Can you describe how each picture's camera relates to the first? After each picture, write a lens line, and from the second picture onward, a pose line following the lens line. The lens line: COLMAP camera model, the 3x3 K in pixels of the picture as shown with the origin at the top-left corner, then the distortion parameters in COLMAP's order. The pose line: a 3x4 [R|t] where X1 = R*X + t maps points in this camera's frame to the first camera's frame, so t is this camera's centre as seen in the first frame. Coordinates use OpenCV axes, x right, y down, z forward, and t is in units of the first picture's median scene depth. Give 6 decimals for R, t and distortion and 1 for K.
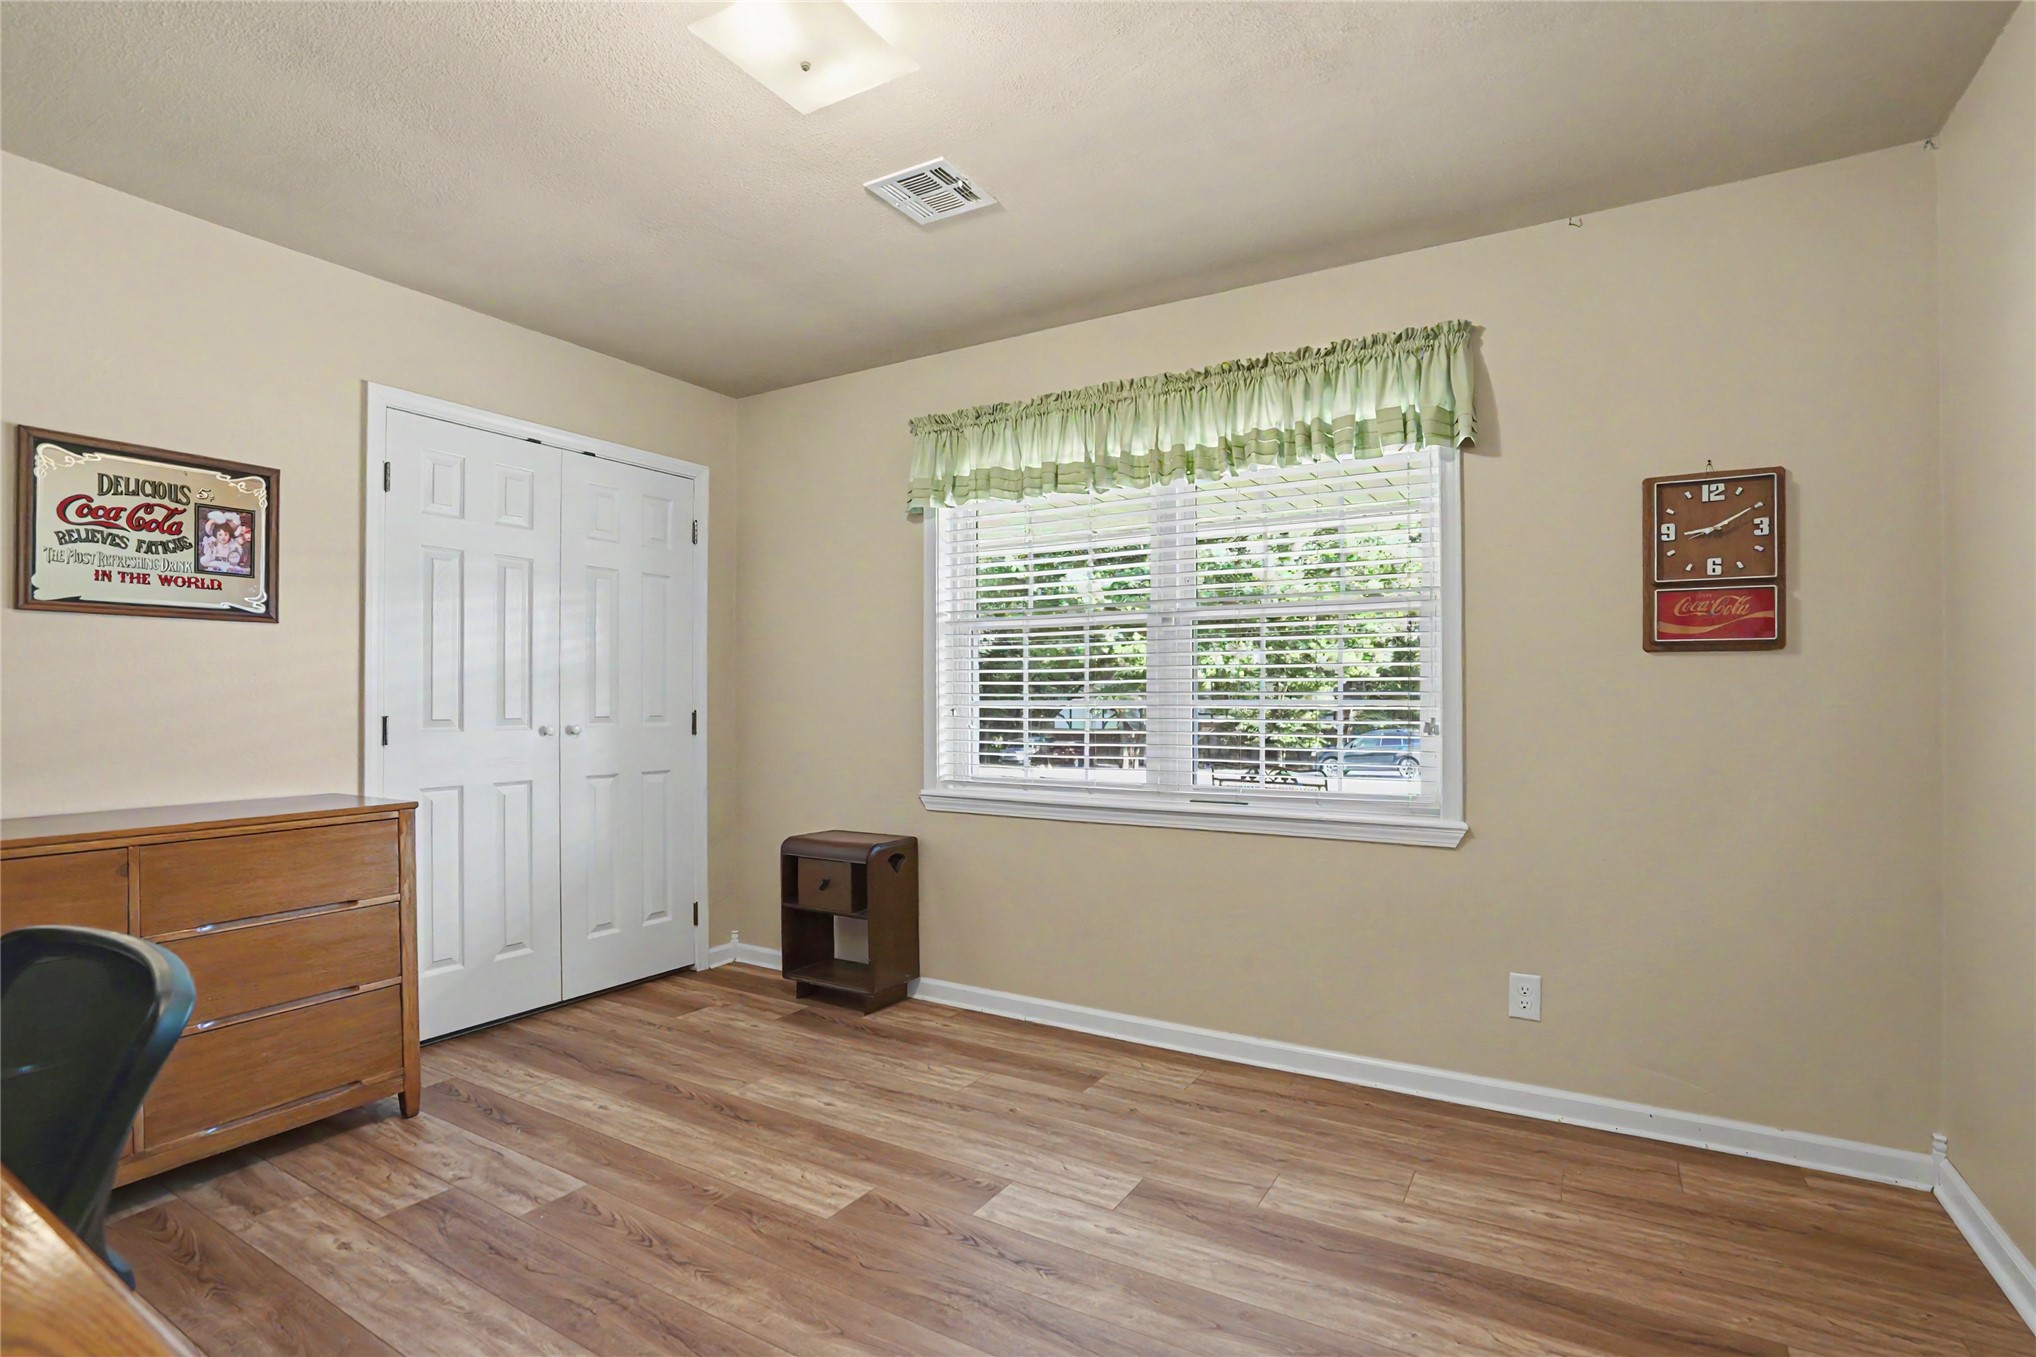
lens RADIAL K [[967.7, 0, 1017.9], [0, 967.7, 667.7], [0, 0, 1]] dist [-0.063231, 0.024322]
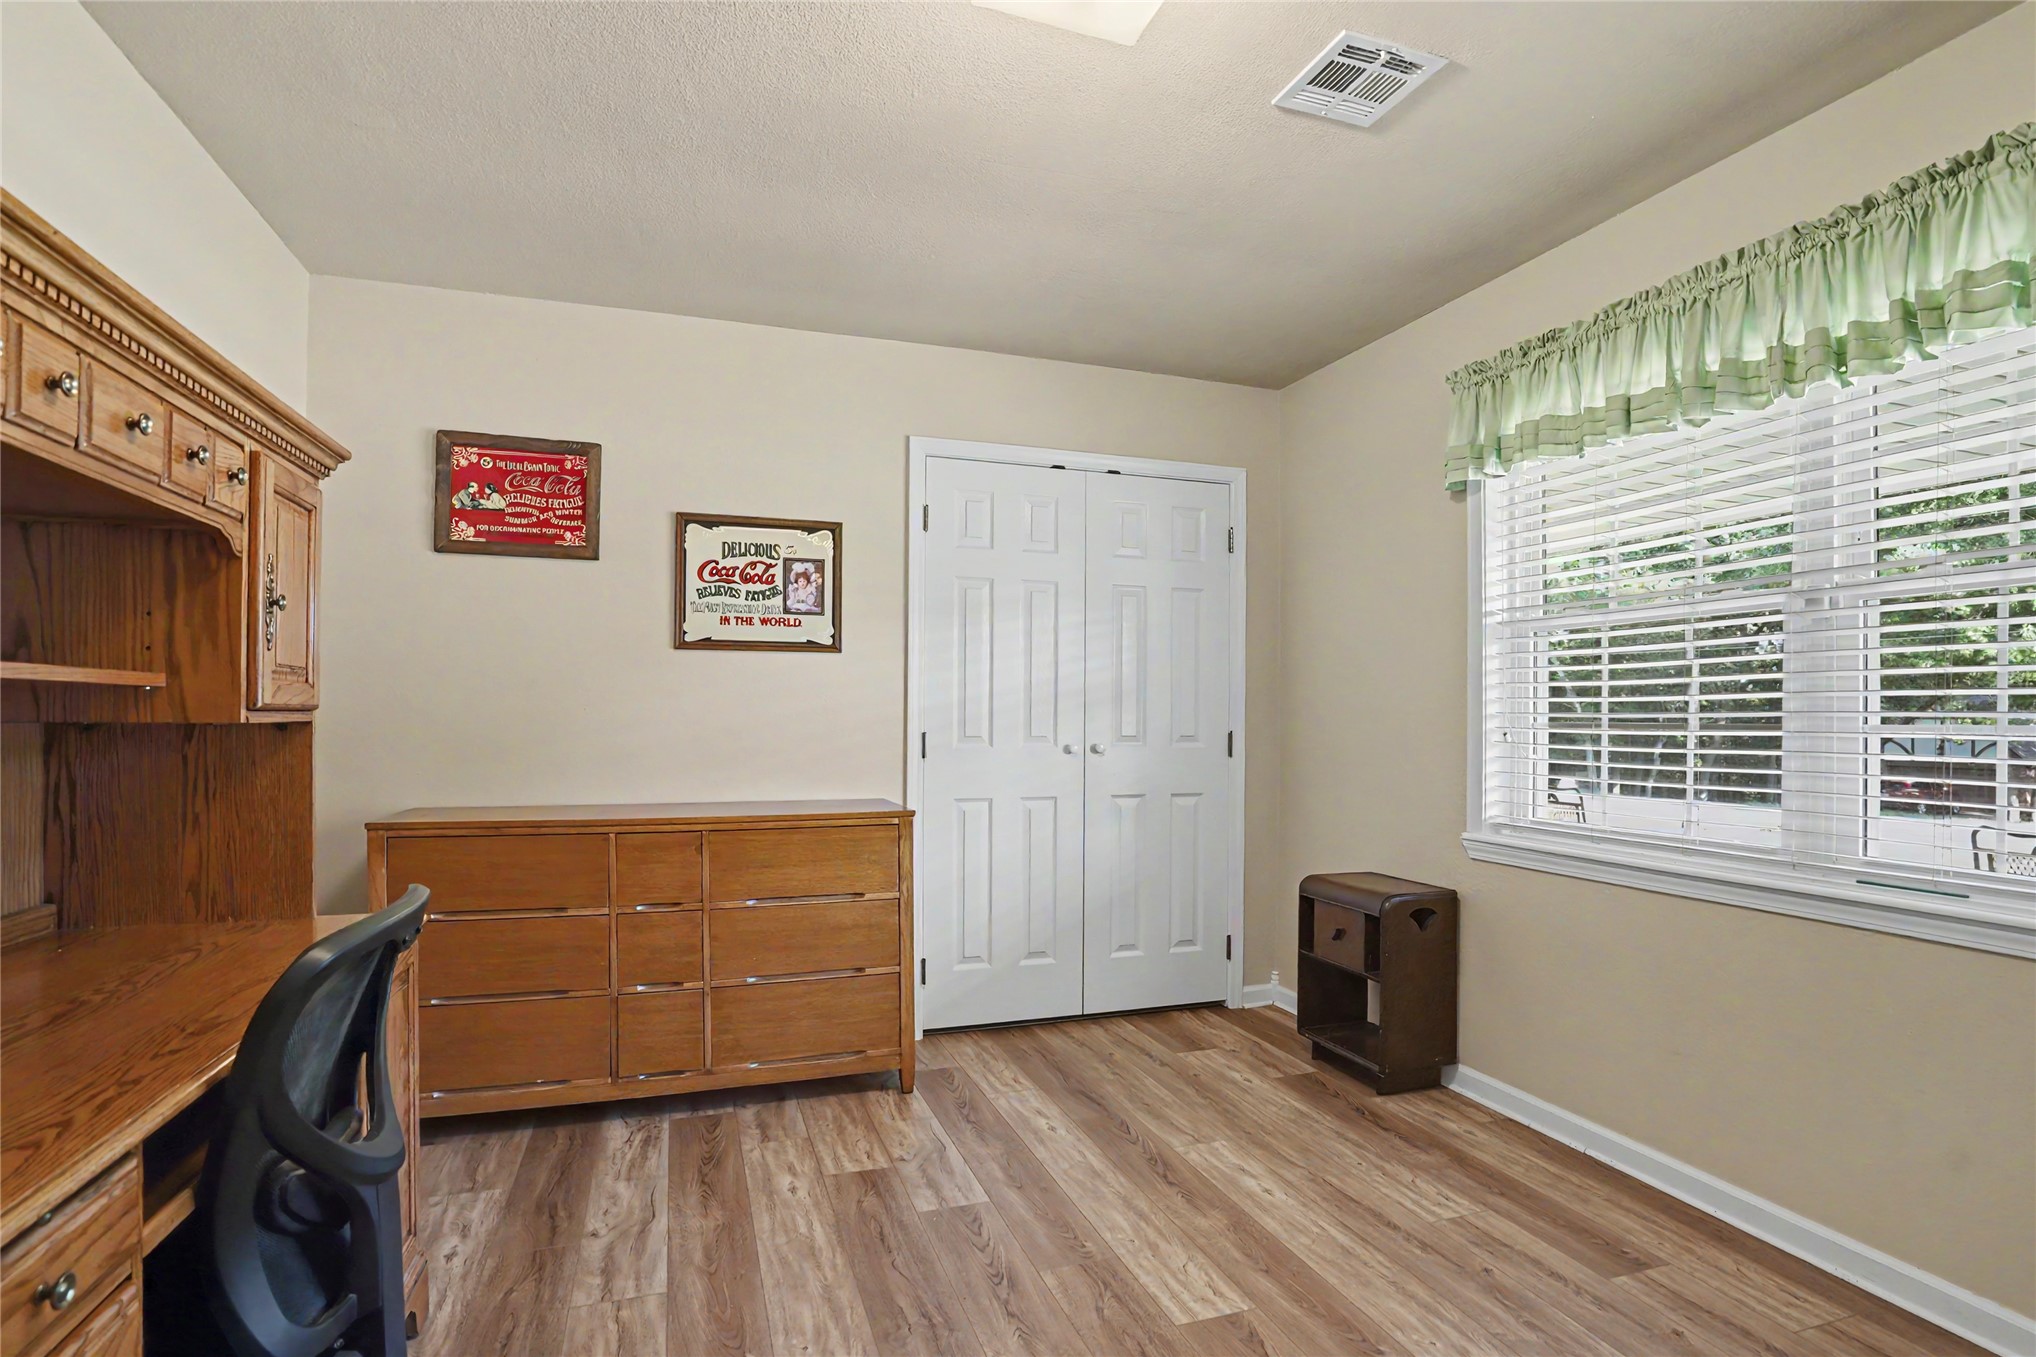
lens RADIAL K [[1003.3, 0, 1022.6], [0, 1003.3, 695.2], [0, 0, 1]] dist [-0.079877, 0.038729]
pose [[0.764278, -0.007626, -0.644841, 0.175029], [0.013774, 0.999895, 0.004501, 0.003573], [0.644739, -0.012322, 0.764303, 0.159495]]
